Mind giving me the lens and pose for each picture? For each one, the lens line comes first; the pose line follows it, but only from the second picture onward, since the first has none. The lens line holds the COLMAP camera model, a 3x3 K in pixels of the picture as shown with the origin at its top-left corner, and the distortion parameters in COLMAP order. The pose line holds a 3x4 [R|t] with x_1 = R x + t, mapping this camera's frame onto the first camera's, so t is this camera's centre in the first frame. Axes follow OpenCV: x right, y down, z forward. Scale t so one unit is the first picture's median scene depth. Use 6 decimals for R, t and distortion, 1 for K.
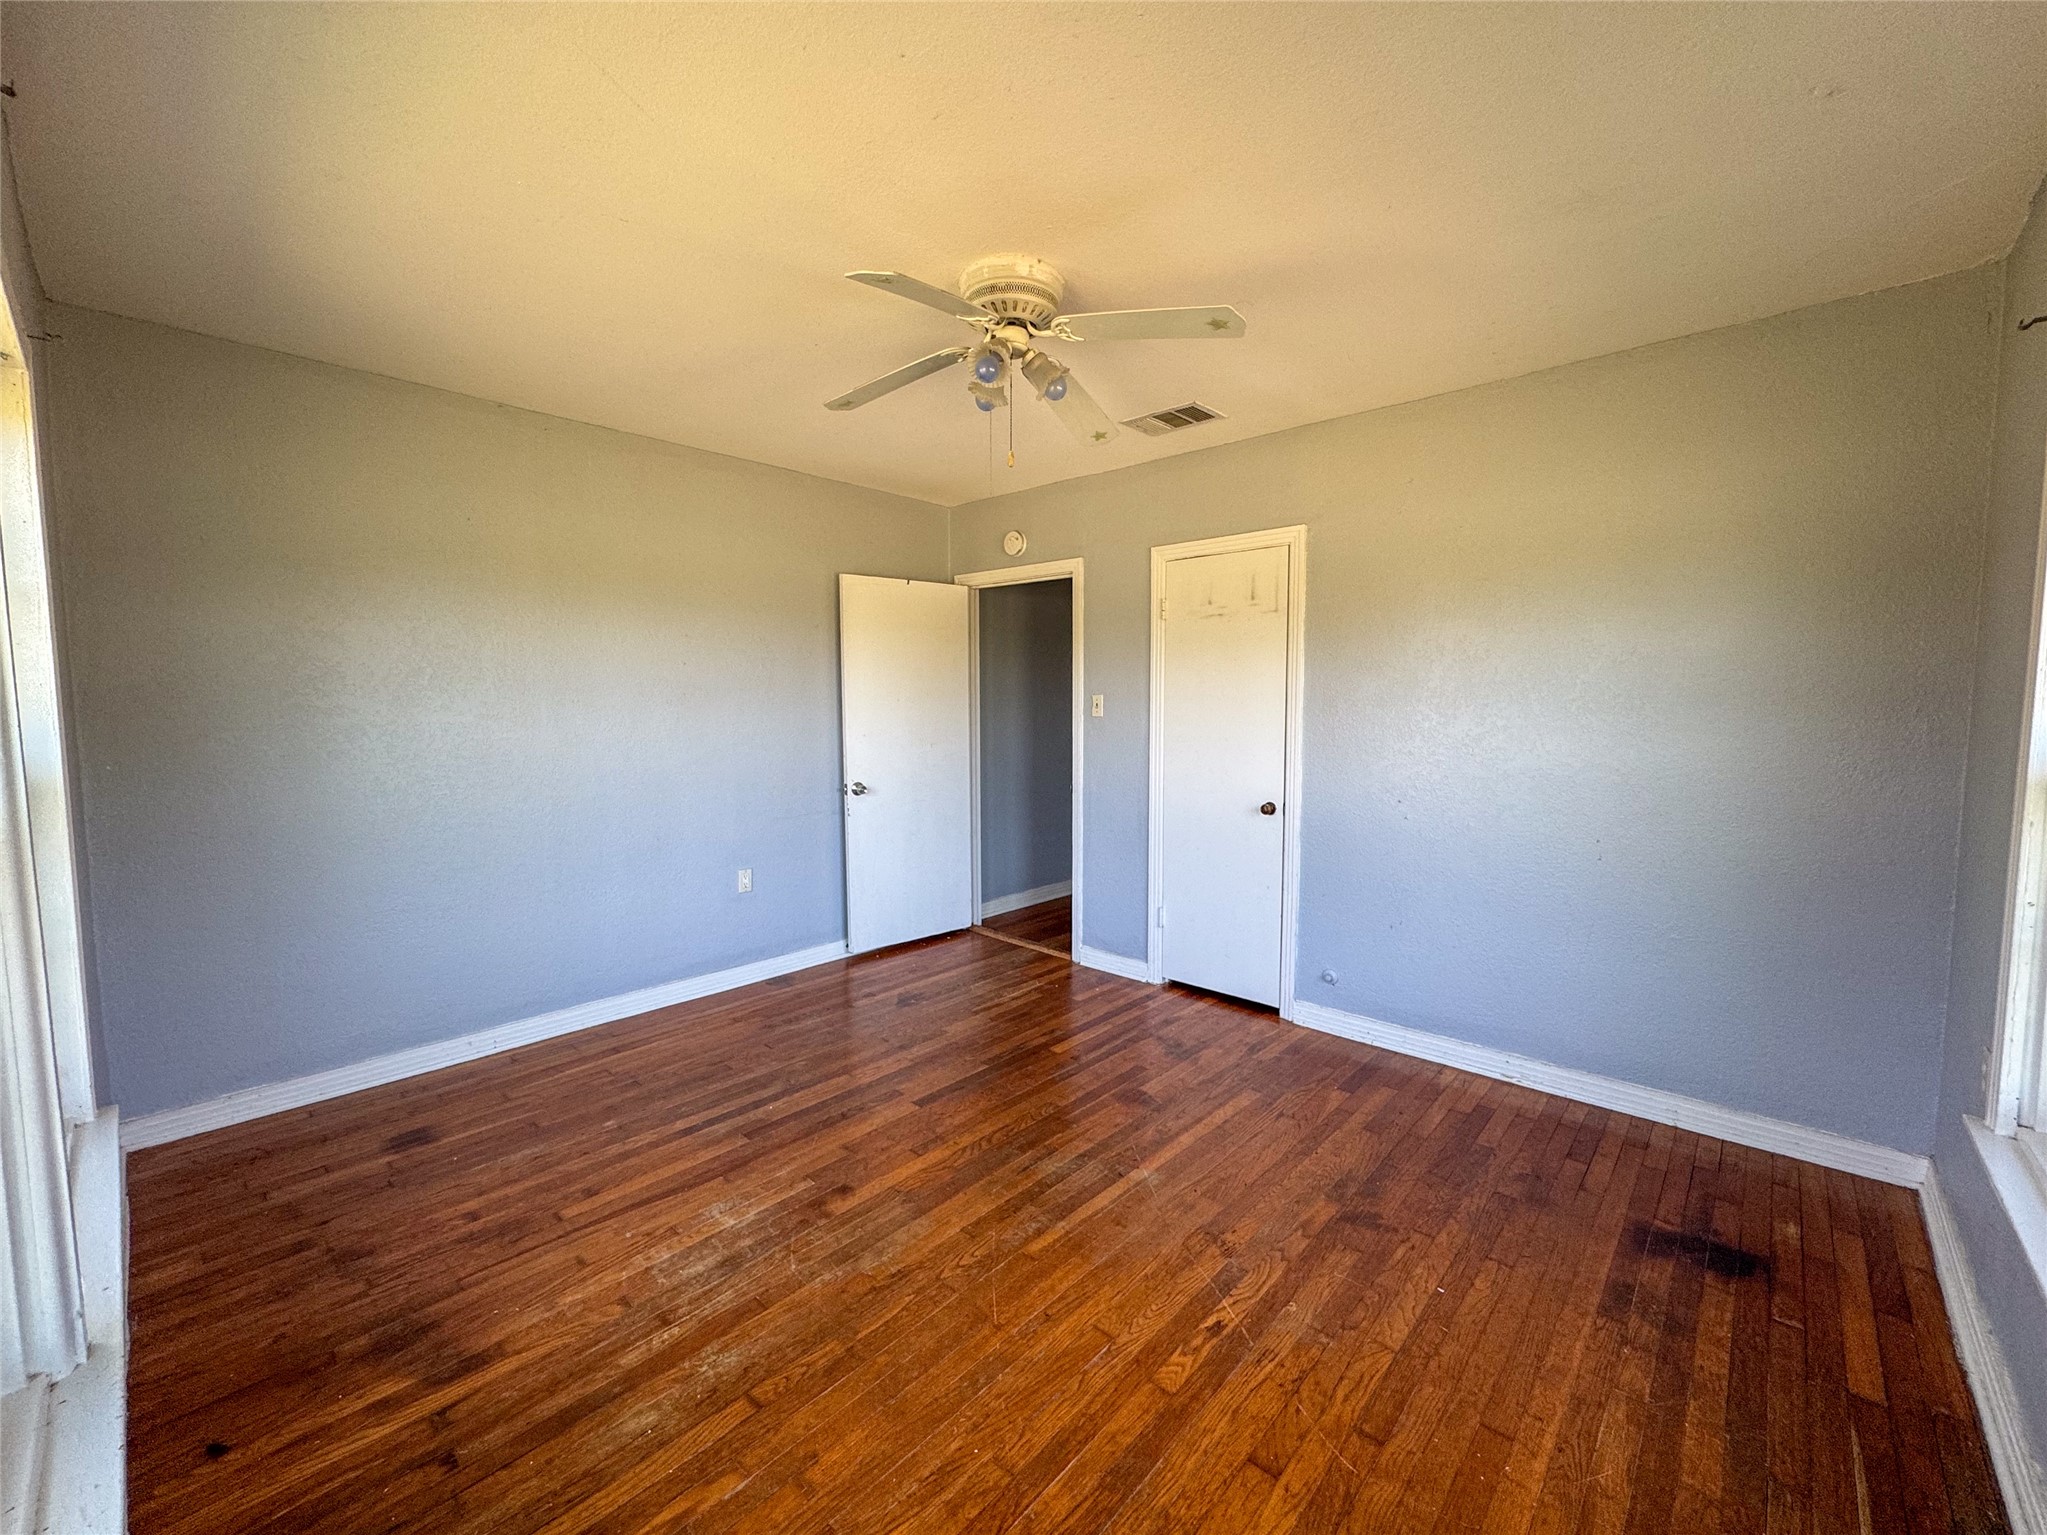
lens RADIAL K [[821.1, 0, 1025.6], [0, 821.1, 763.3], [0, 0, 1]] dist [-0.005843, 0.000209]
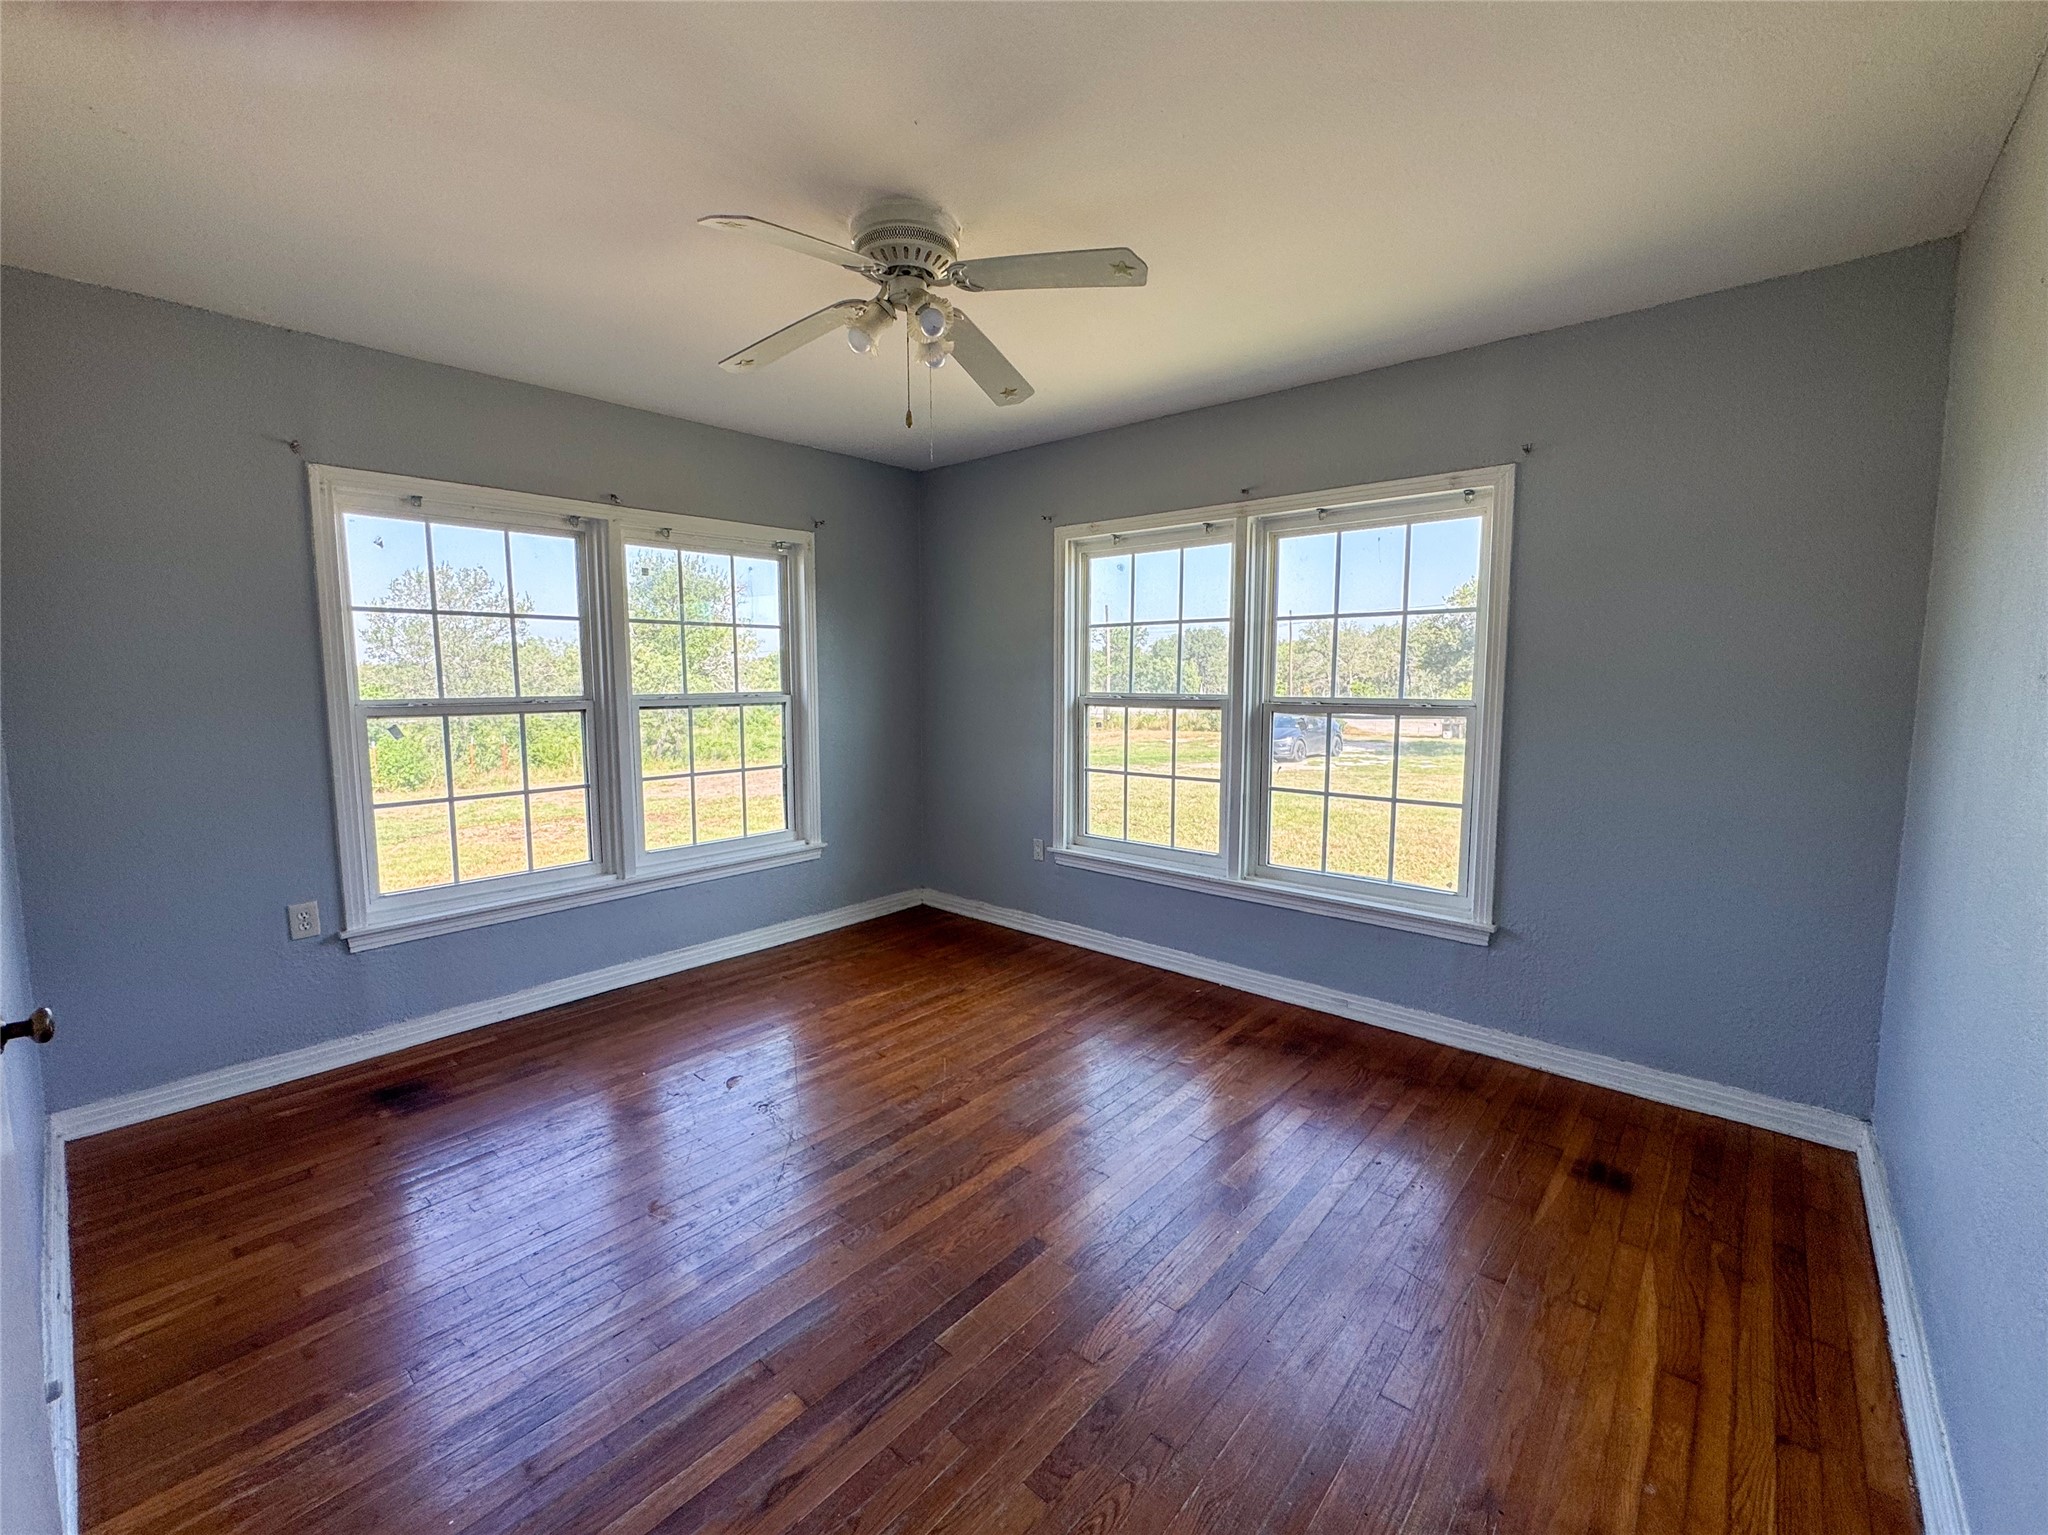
lens RADIAL K [[821.5, 0, 1026.1], [0, 821.5, 763.3], [0, 0, 1]] dist [-0.005843, 0.000209]
pose [[-0.999579, 0.004973, -0.028596, -0.130989], [-0.000223, 0.983872, 0.178875, -0.159328], [0.029024, 0.178806, -0.983456, 2.120818]]
